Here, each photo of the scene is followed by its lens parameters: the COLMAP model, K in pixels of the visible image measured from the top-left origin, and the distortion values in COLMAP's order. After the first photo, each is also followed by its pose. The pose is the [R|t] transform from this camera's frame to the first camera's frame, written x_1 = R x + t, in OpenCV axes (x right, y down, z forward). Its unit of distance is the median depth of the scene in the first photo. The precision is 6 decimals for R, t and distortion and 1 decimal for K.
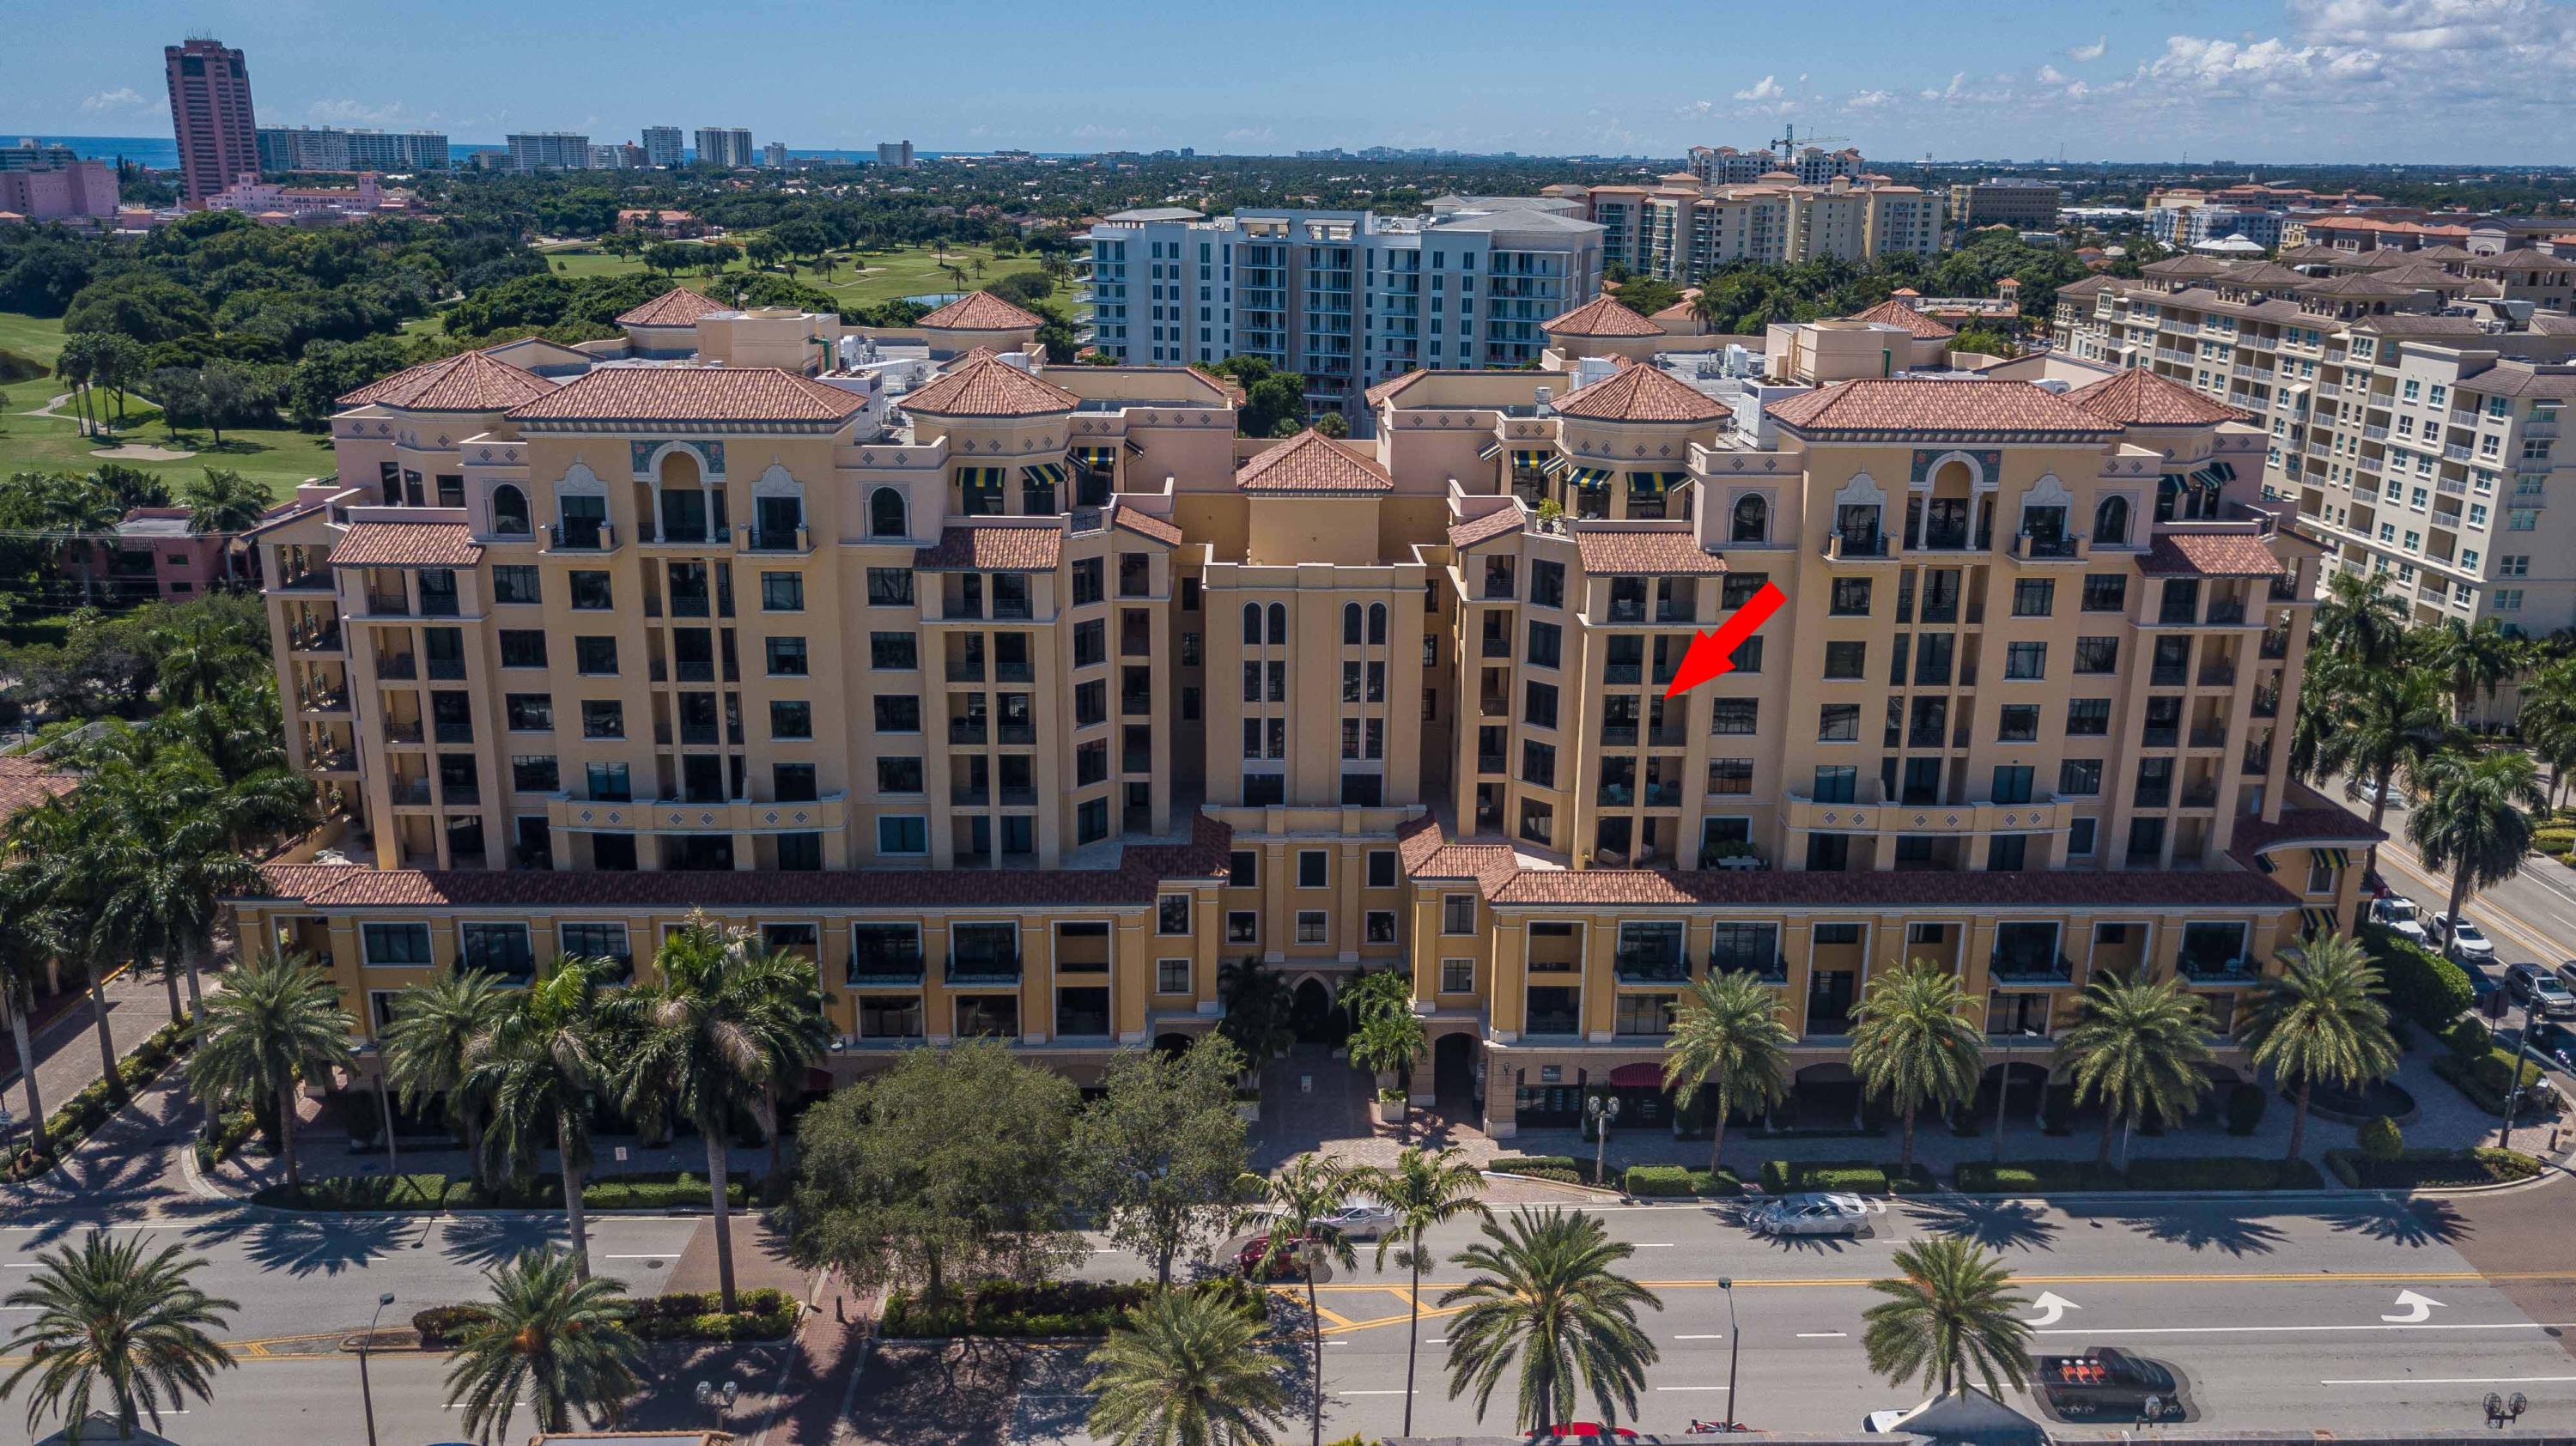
lens RADIAL K [[1957.0, 0, 1297.0], [0, 1957.0, 756.0], [0, 0, 1]] dist [0.008695, 0.003599]
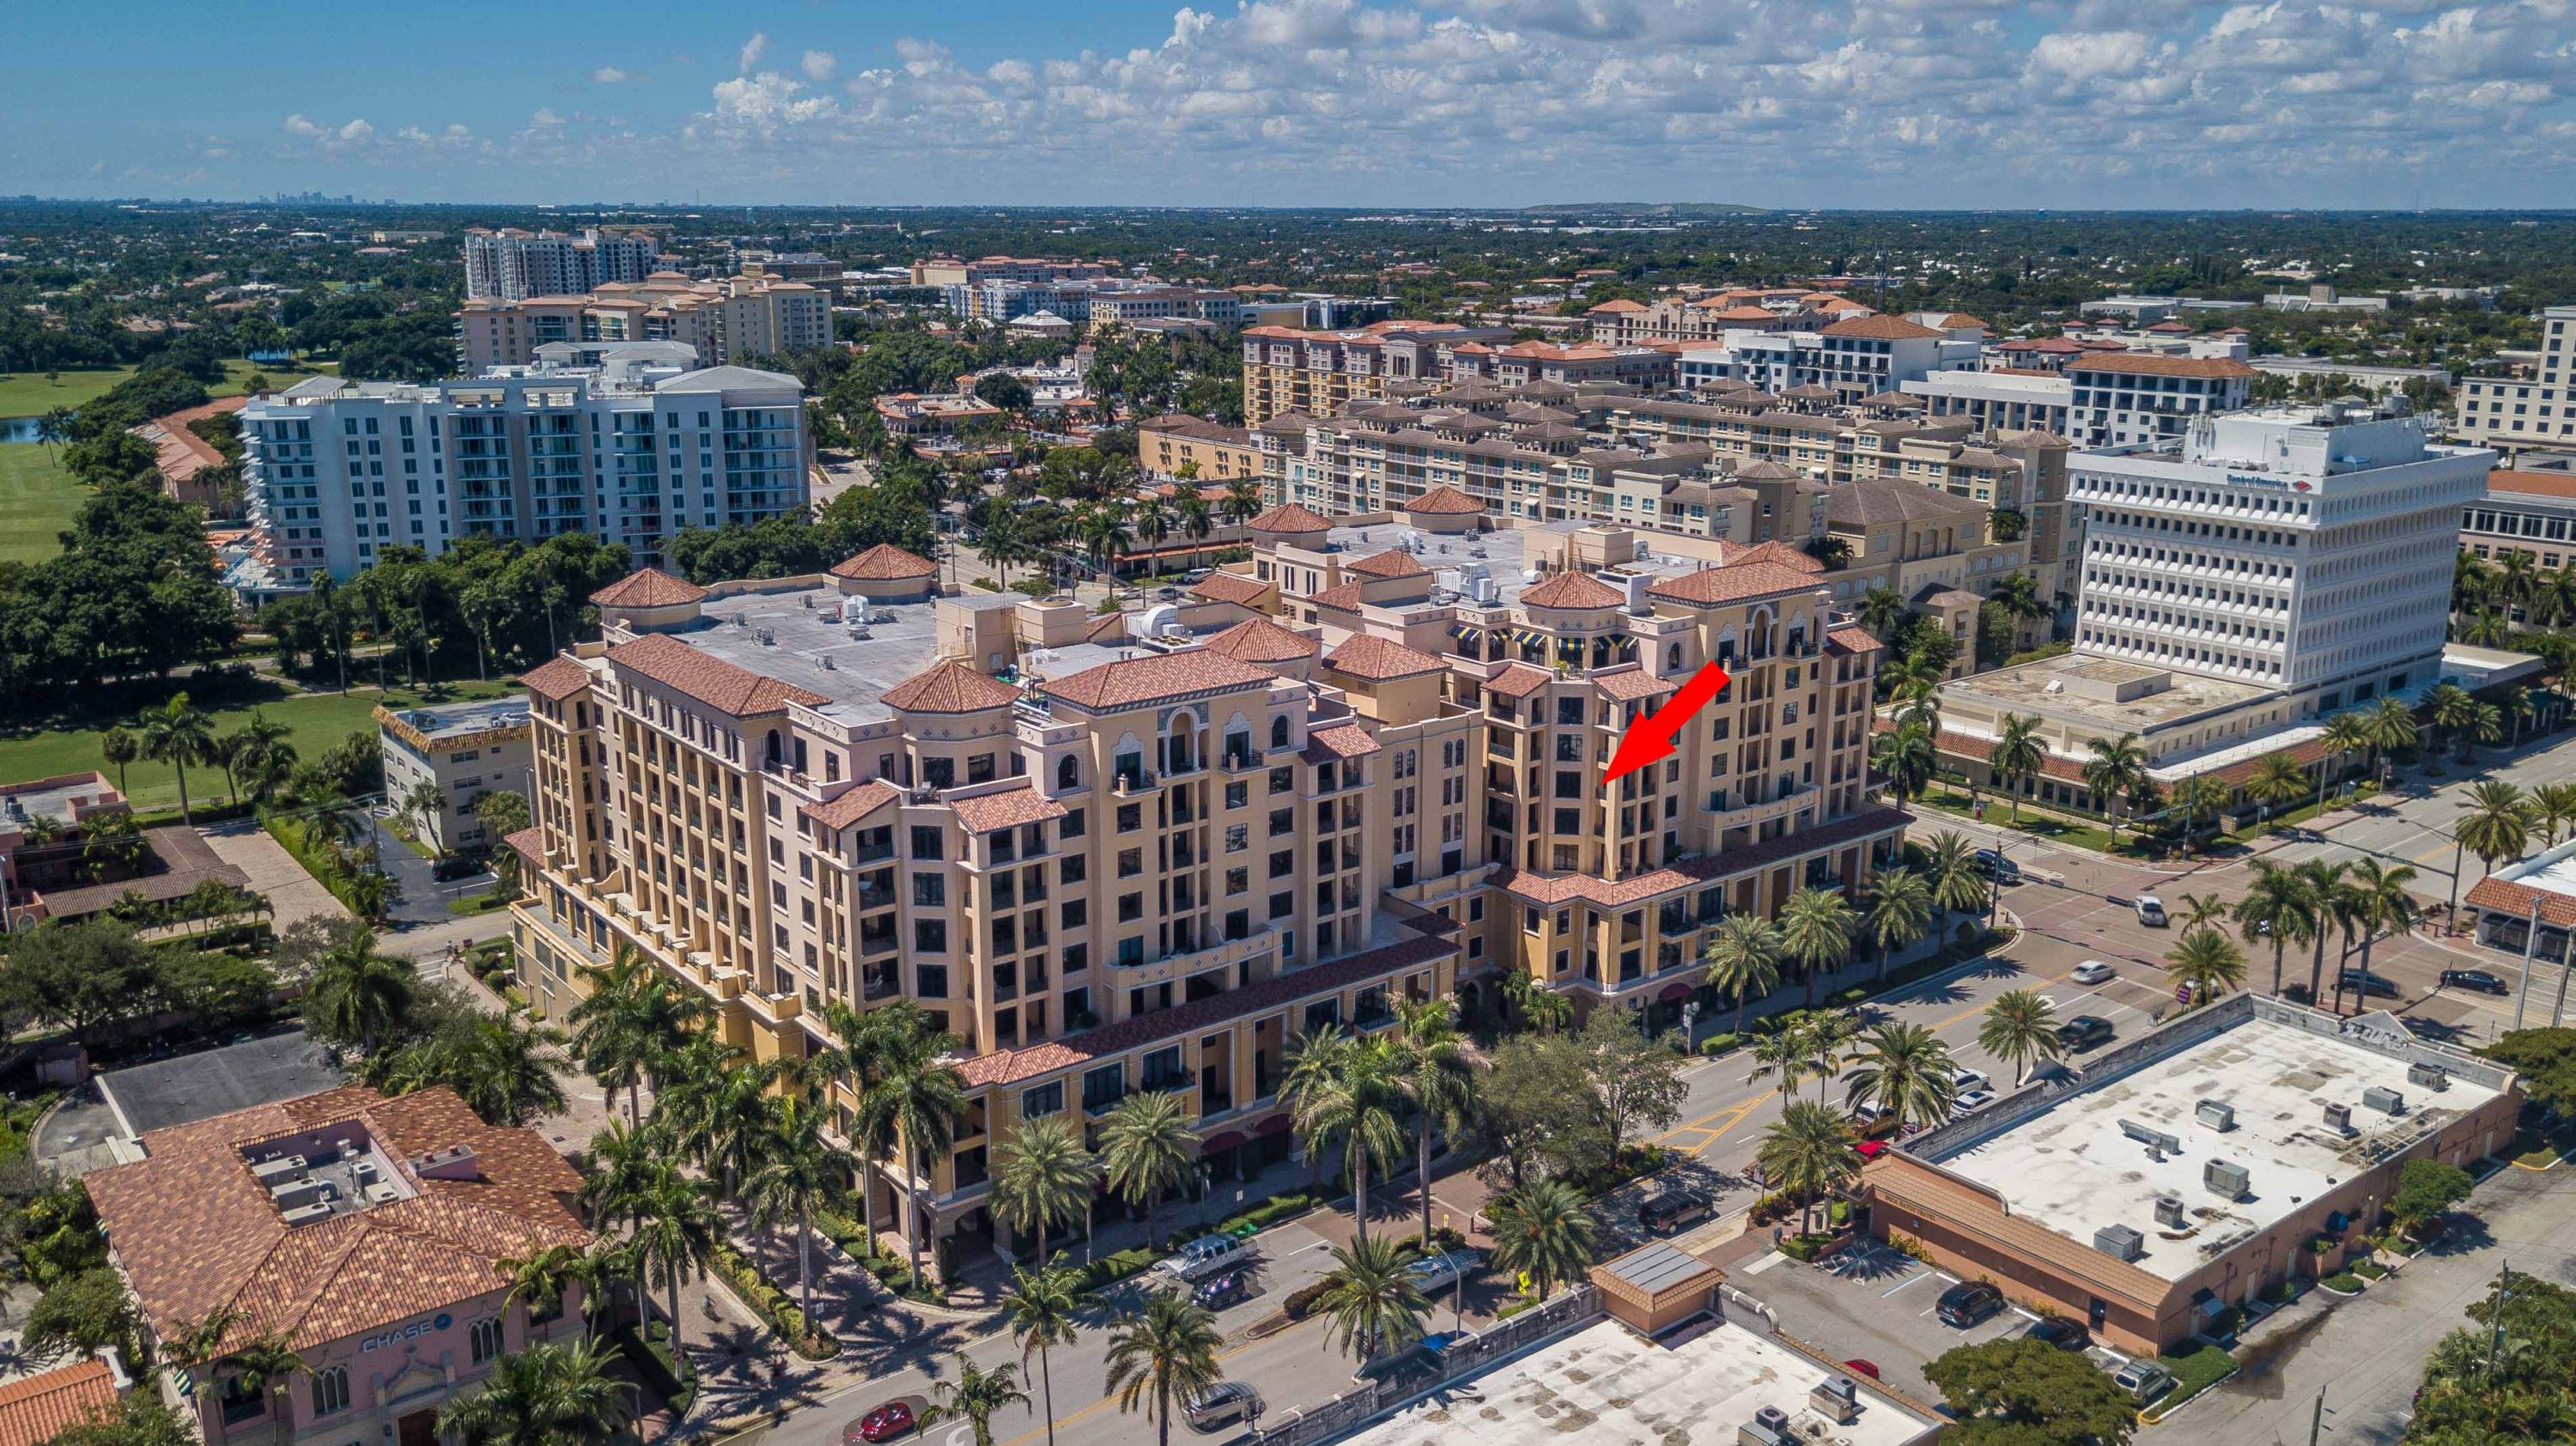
lens RADIAL K [[2058.3, 0, 1287.2], [0, 2058.3, 759.0], [0, 0, 1]] dist [0.011059, 0.013433]
pose [[0.805048, -0.161470, 0.570811, -1.045249], [0.180403, 0.983307, 0.023723, -0.131410], [-0.565113, 0.083878, 0.820739, -0.268898]]
